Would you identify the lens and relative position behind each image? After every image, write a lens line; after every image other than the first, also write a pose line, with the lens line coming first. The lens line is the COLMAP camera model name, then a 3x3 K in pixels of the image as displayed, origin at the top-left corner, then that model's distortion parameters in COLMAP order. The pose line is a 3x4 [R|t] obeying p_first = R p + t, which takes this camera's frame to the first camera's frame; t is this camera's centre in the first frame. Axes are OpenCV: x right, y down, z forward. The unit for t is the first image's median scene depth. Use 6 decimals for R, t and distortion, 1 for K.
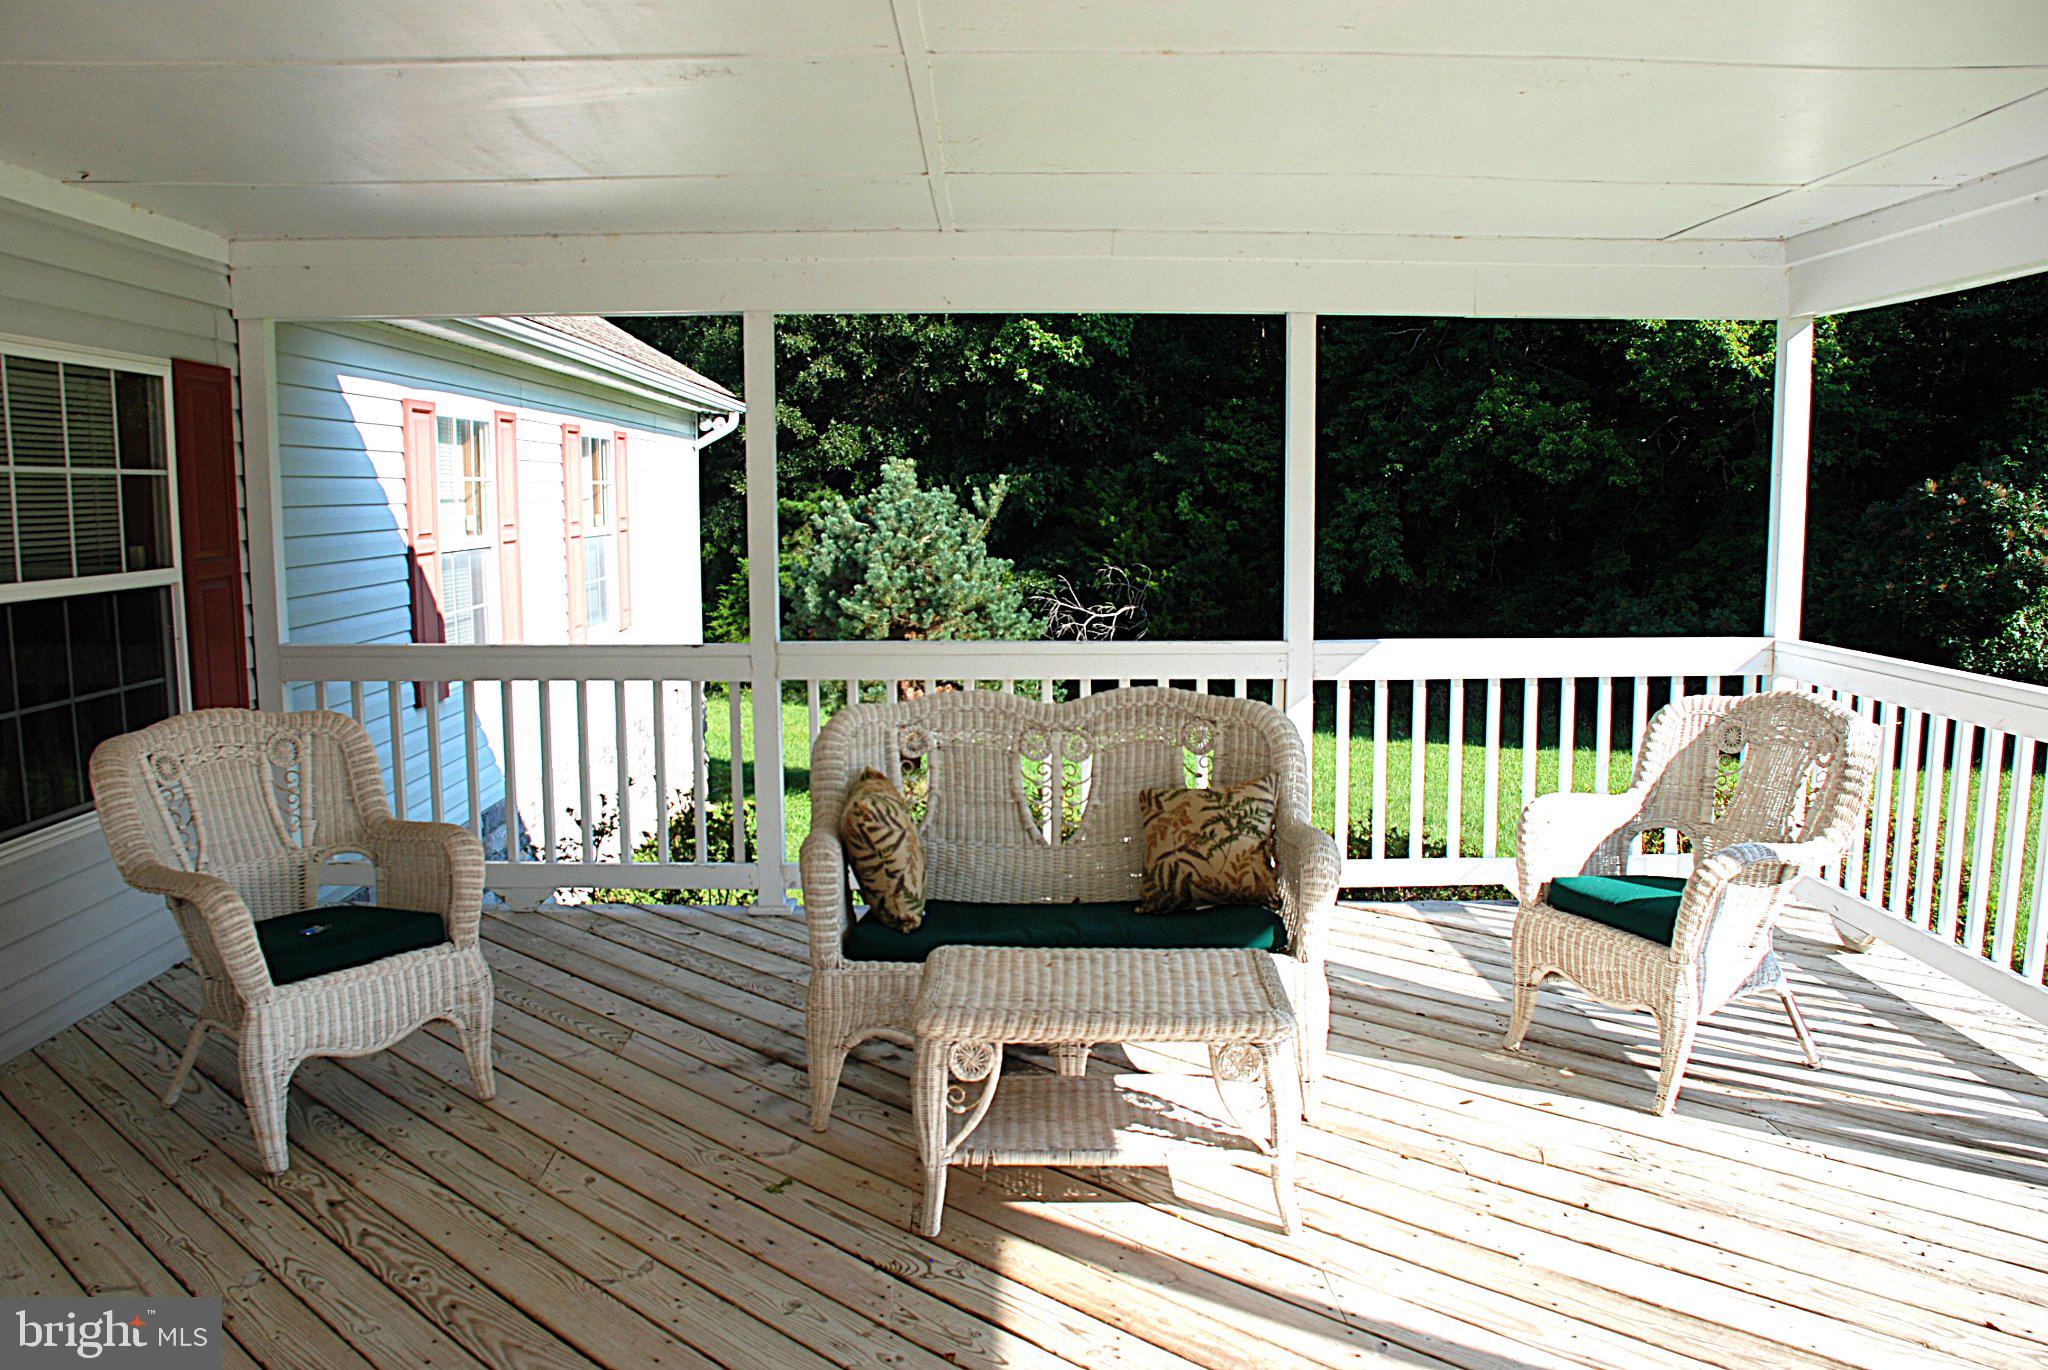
lens RADIAL K [[1625.7, 0, 1025.1], [0, 1625.7, 733.6], [0, 0, 1]] dist [-0.175982, 0.115015]
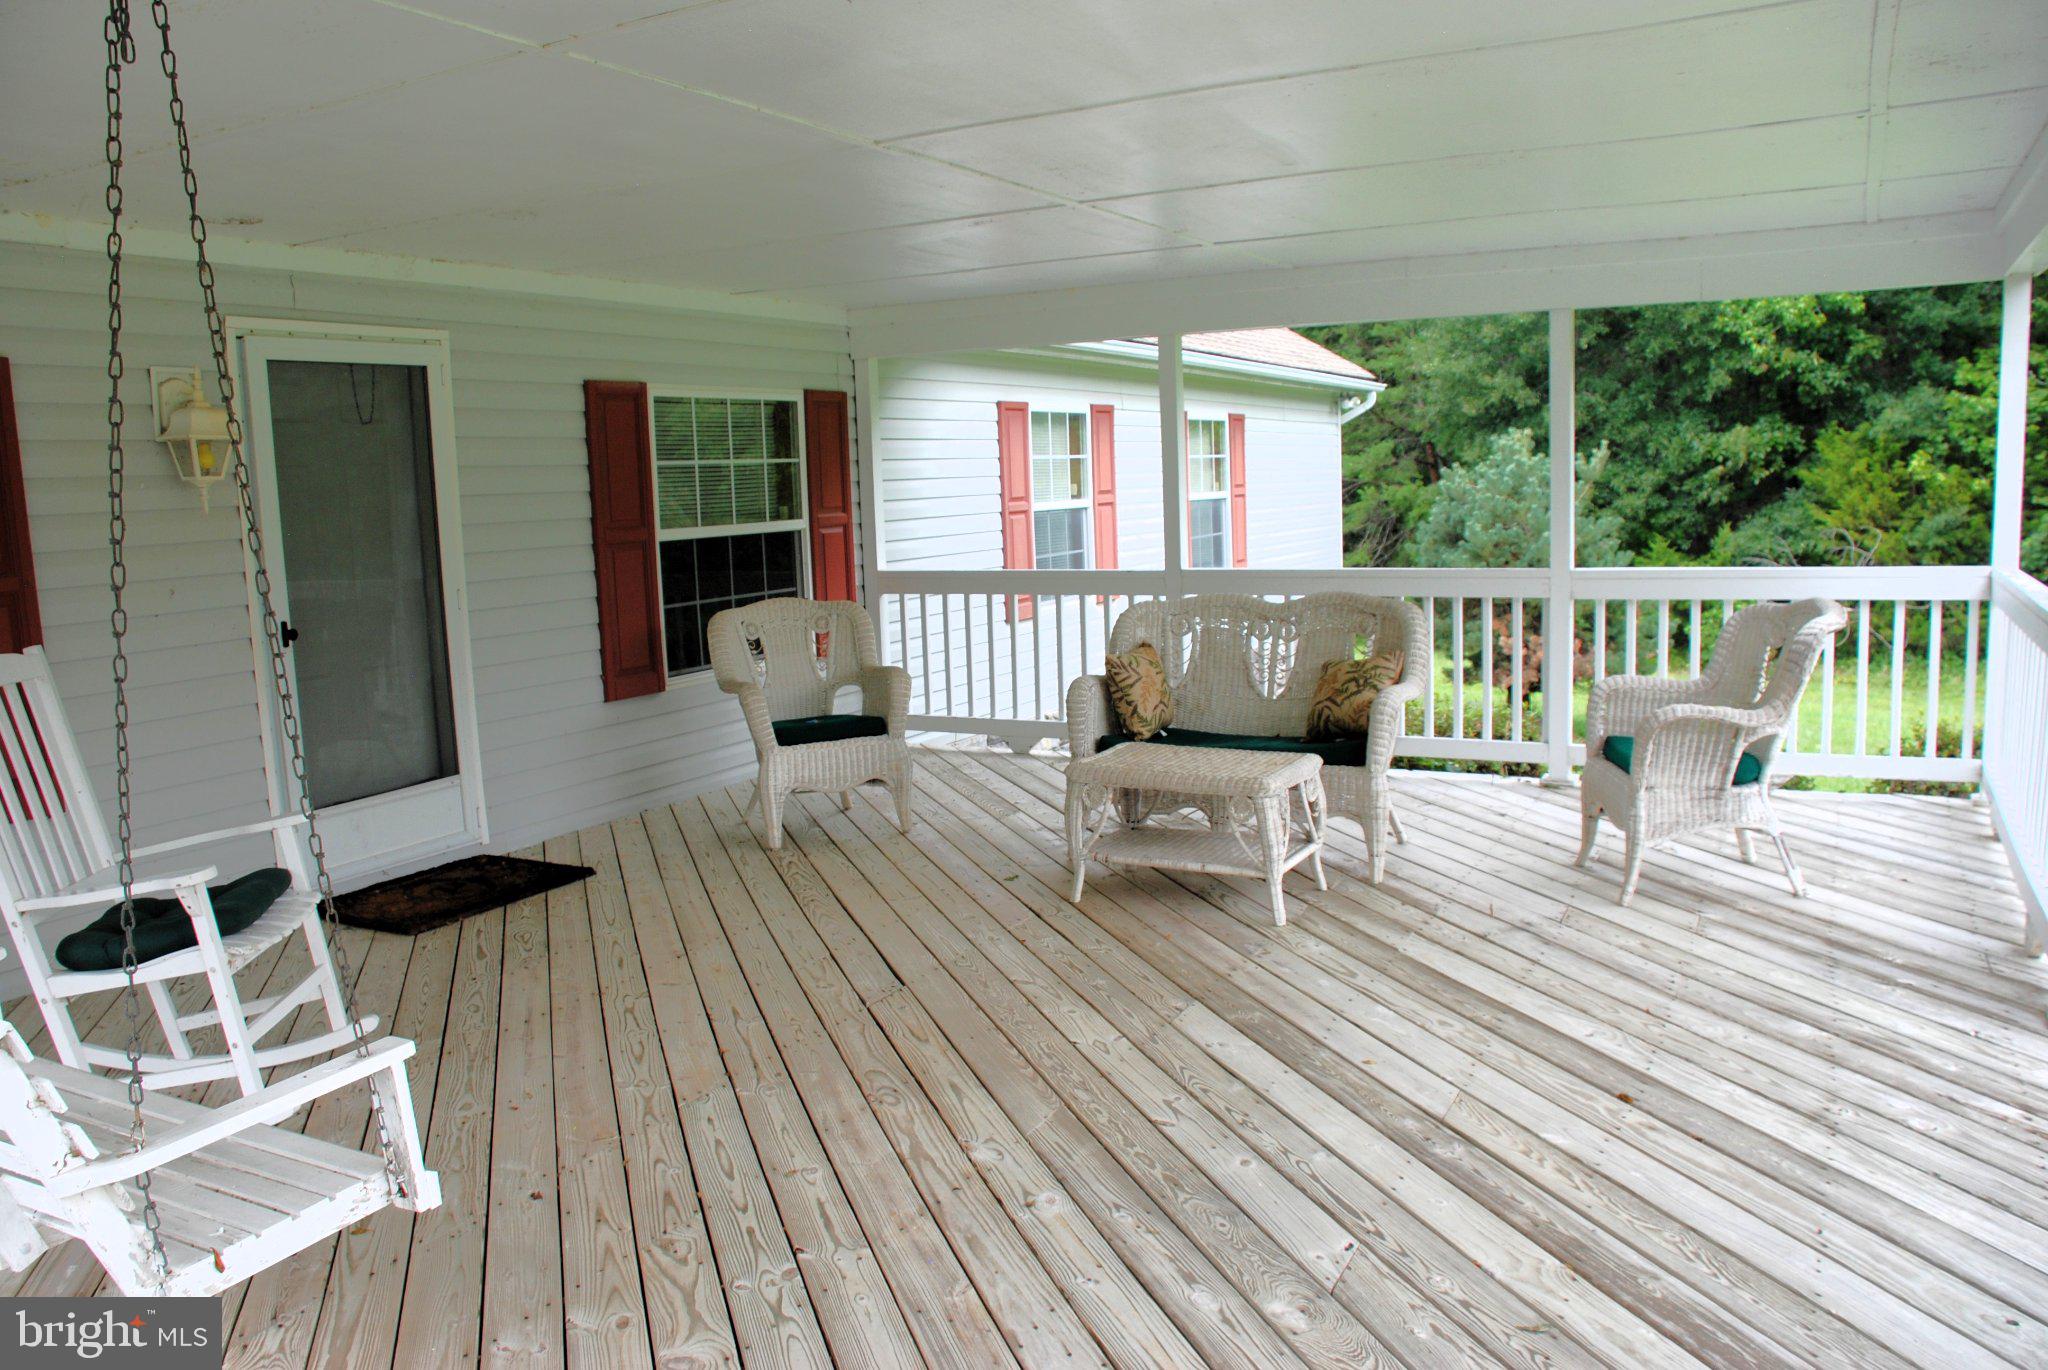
lens RADIAL K [[1590.5, 0, 1020.7], [0, 1590.5, 719.5], [0, 0, 1]] dist [-0.132780, 0.095163]
pose [[0.872881, 0.042855, -0.486047, 0.419225], [-0.036732, 0.999080, 0.022123, 0.051738], [0.486548, -0.001457, 0.873653, -0.297543]]
